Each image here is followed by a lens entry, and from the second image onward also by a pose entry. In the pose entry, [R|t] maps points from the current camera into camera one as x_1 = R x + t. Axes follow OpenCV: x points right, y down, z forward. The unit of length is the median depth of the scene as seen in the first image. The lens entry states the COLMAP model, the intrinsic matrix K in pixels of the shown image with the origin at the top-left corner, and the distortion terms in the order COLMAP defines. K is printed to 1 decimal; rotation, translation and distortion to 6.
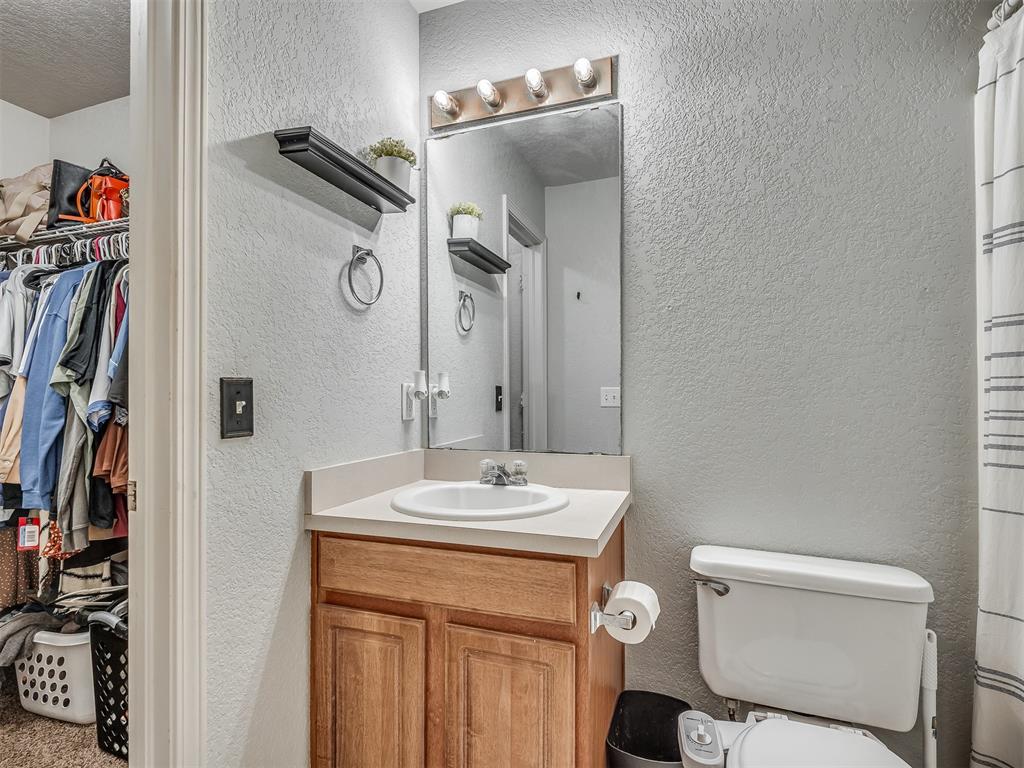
lens RADIAL K [[531.3, 0, 510.5], [0, 531.3, 389.4], [0, 0, 1]] dist [-0.002597, -0.000639]
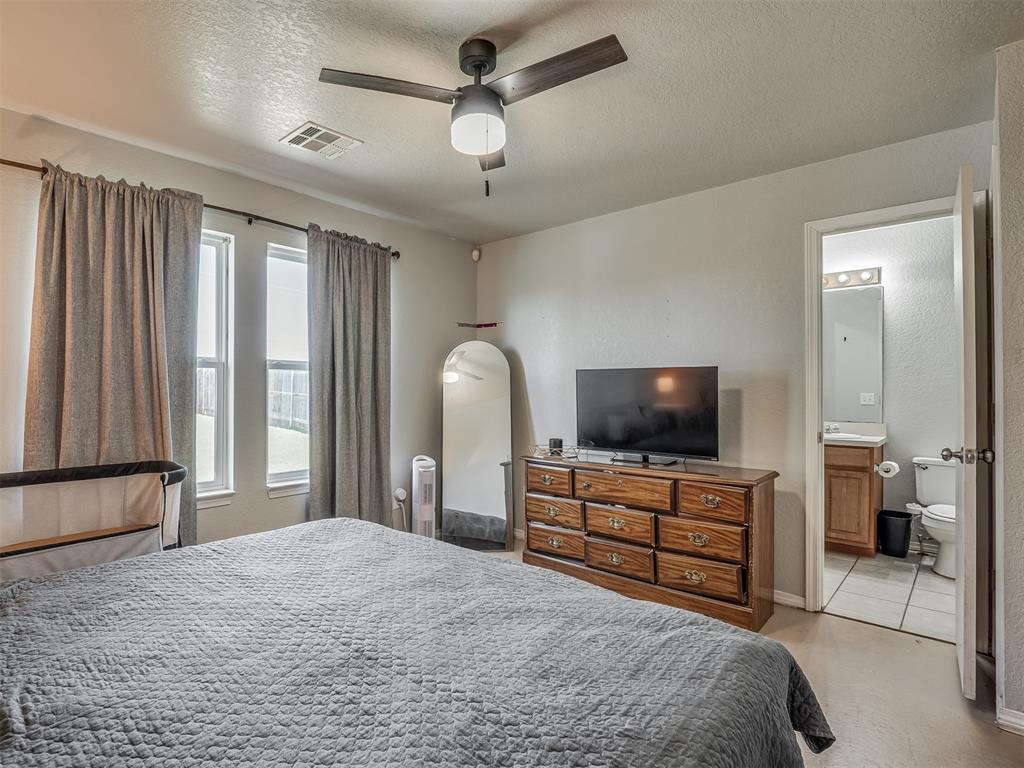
lens RADIAL K [[531.3, 0, 510.5], [0, 531.3, 389.4], [0, 0, 1]] dist [-0.002597, -0.000639]
pose [[0.933294, 0.003206, -0.359098, -0.636560], [-0.001579, 0.999987, 0.004822, -0.055348], [0.359109, -0.003933, 0.933287, -2.372223]]
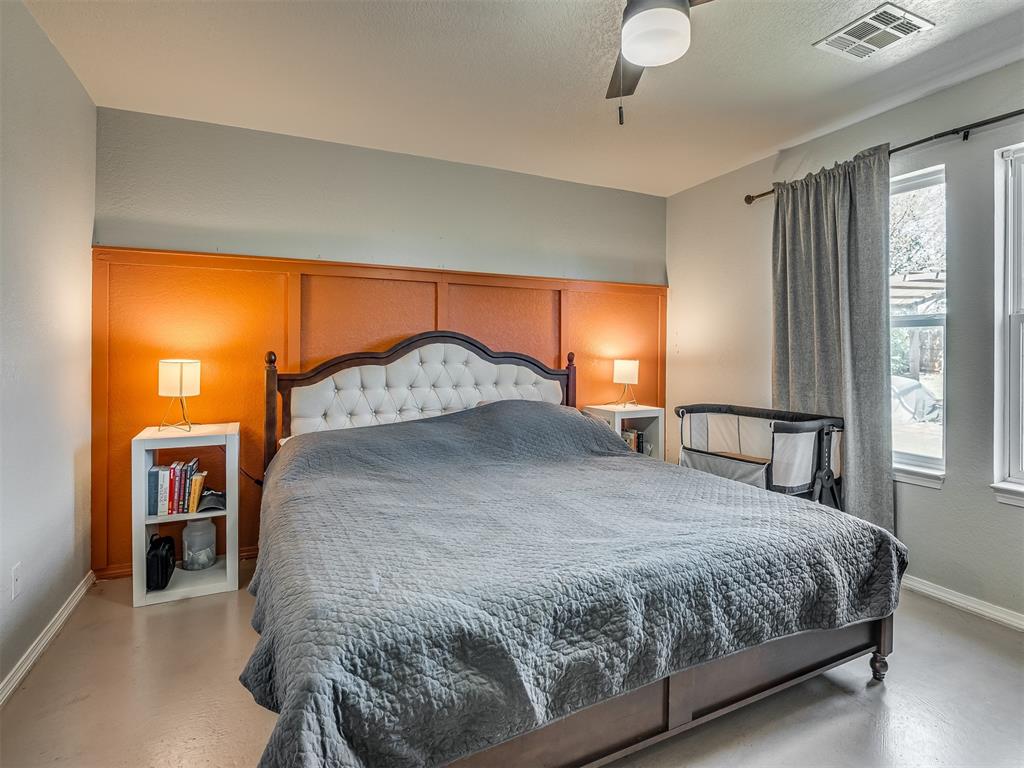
lens RADIAL K [[531.3, 0, 510.5], [0, 531.3, 389.4], [0, 0, 1]] dist [-0.002597, -0.000639]
pose [[-0.696364, 0.045767, -0.716228, 1.130056], [-0.002781, 0.997785, 0.066461, 0.032897], [0.717683, 0.048273, -0.694695, 4.267356]]
